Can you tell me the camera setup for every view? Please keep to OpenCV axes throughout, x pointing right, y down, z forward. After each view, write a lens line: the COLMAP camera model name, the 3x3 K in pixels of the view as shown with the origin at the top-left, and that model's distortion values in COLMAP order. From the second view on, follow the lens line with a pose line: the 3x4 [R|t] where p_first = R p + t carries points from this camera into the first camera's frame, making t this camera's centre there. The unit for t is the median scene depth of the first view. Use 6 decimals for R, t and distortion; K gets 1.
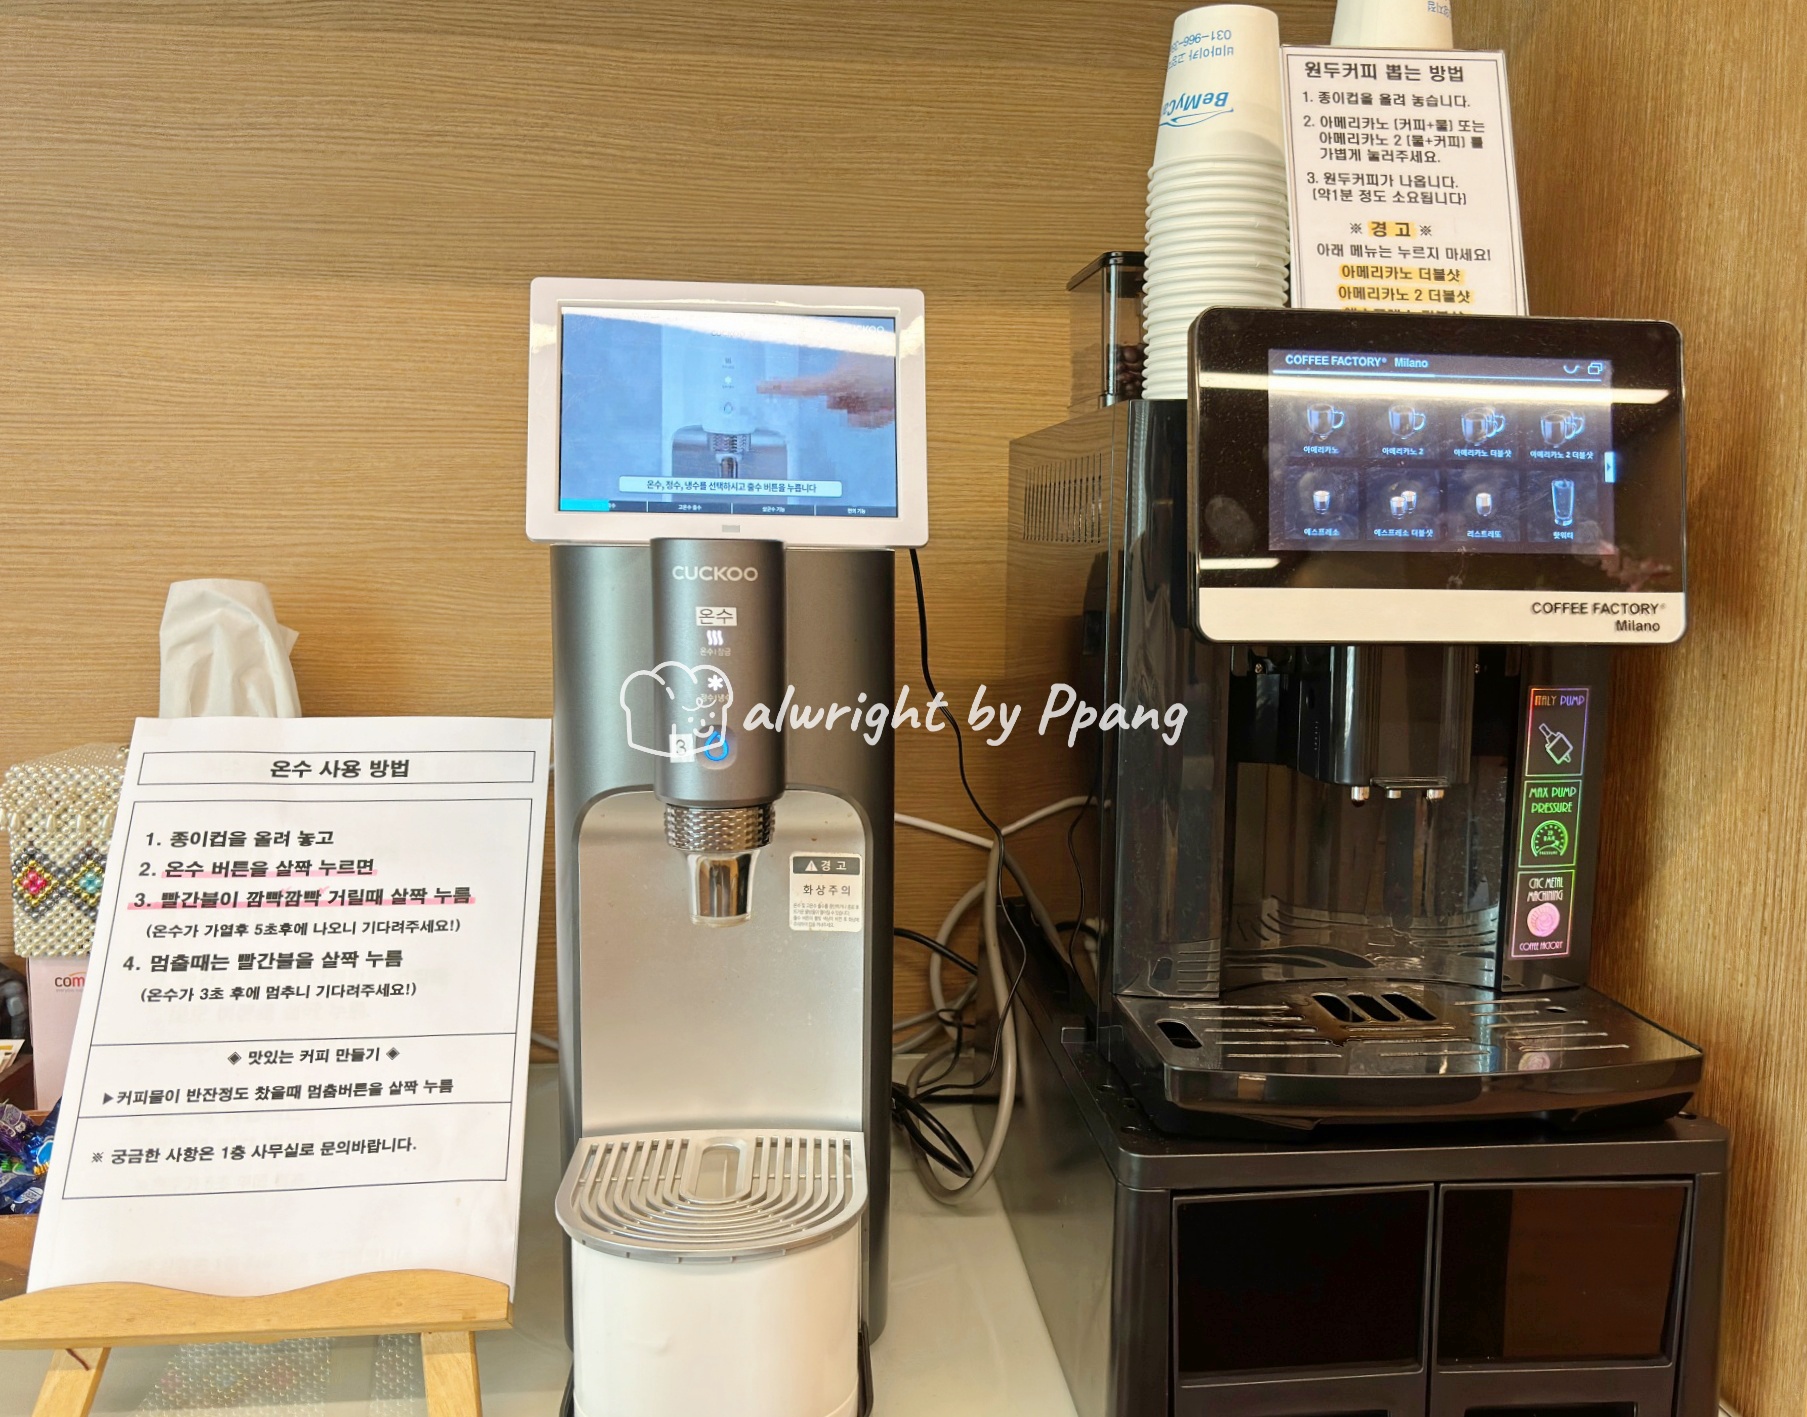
lens RADIAL K [[1530.4, 0, 903.5], [0, 1530.4, 708.5], [0, 0, 1]] dist [0.041336, 0.002131]
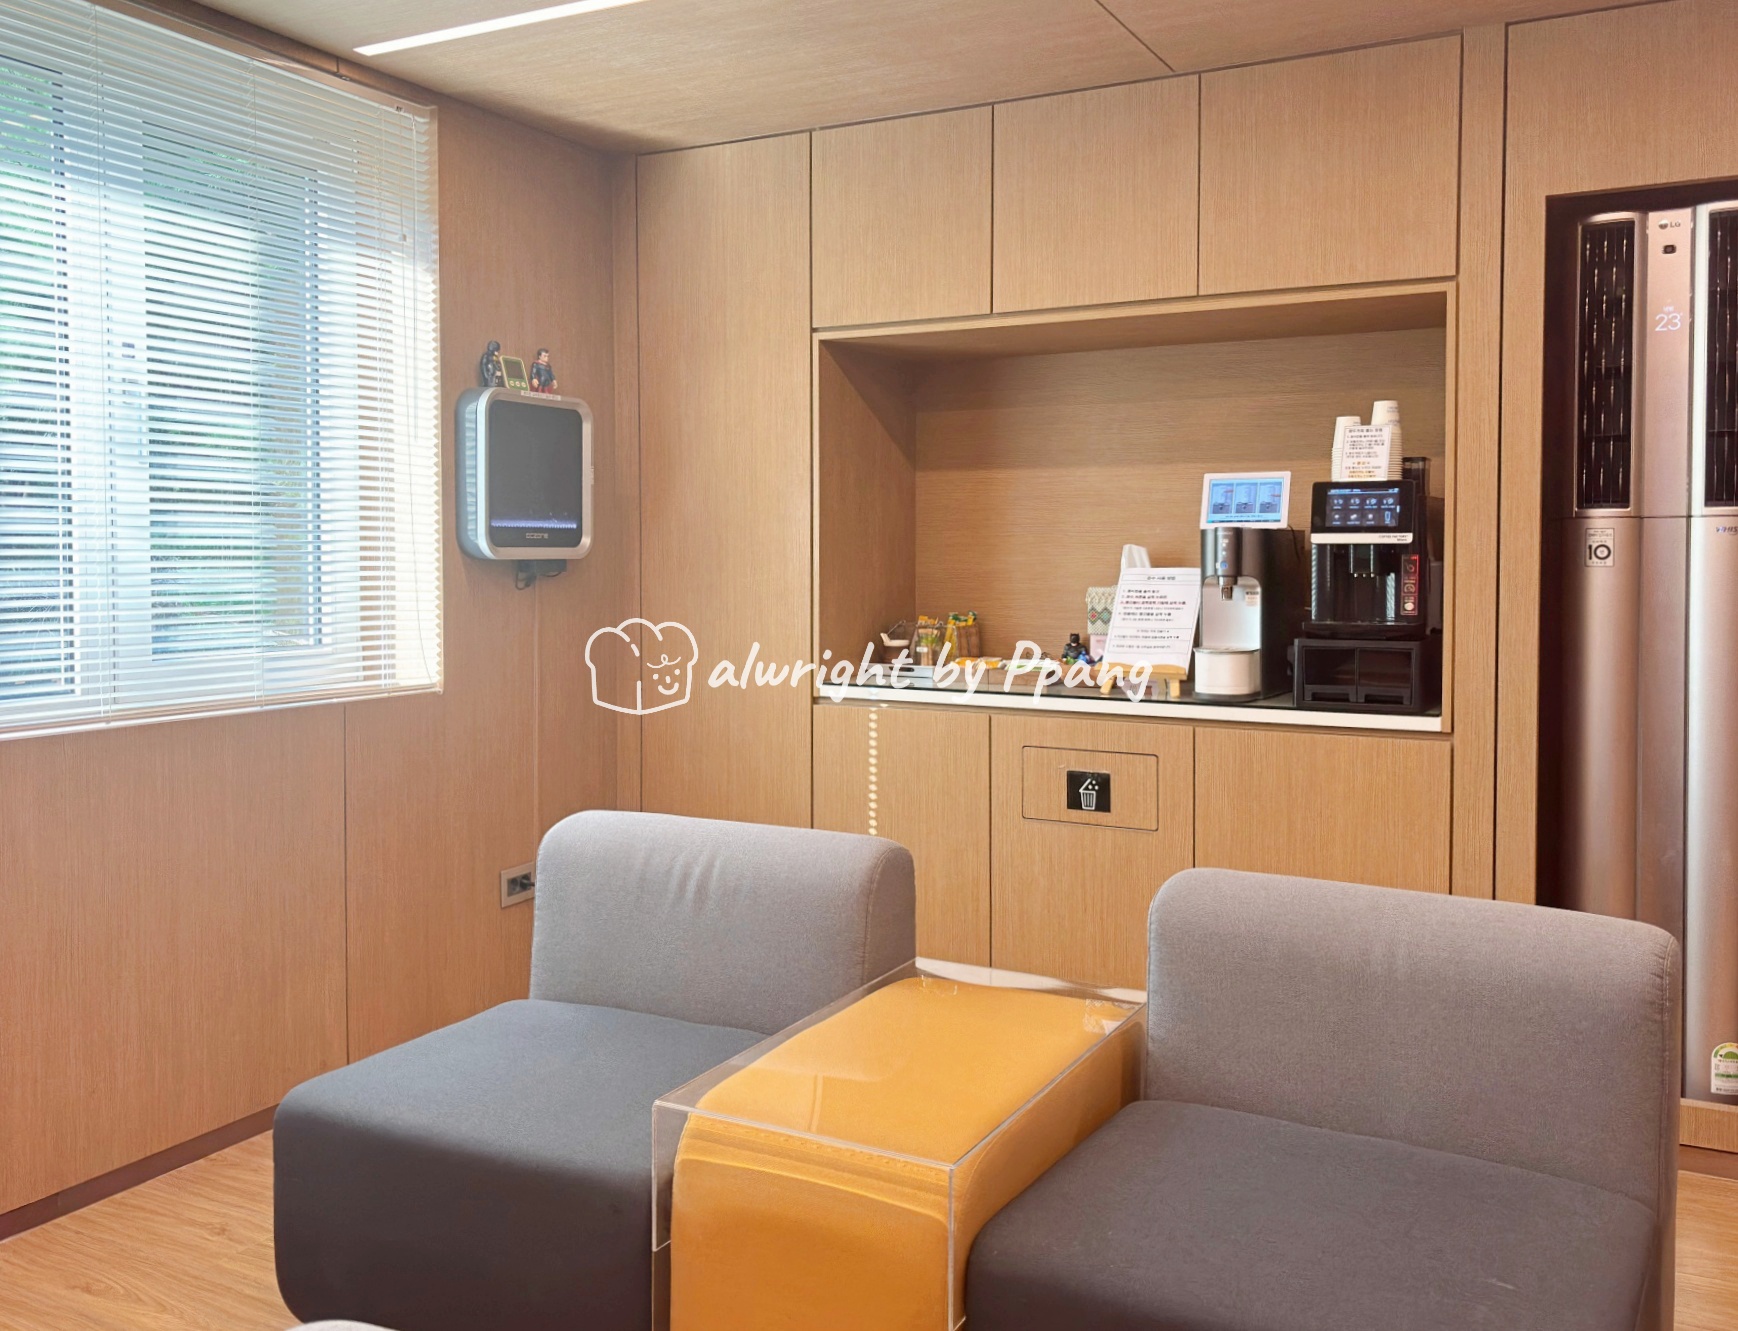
lens RADIAL K [[1395.3, 0, 869.0], [0, 1395.3, 665.5], [0, 0, 1]] dist [0.007057, 0.001197]
pose [[0.833305, 0.030174, -0.551989, 1.401476], [-0.044772, 0.998913, -0.012985, 0.447175], [0.550998, 0.035534, 0.833750, -3.401435]]
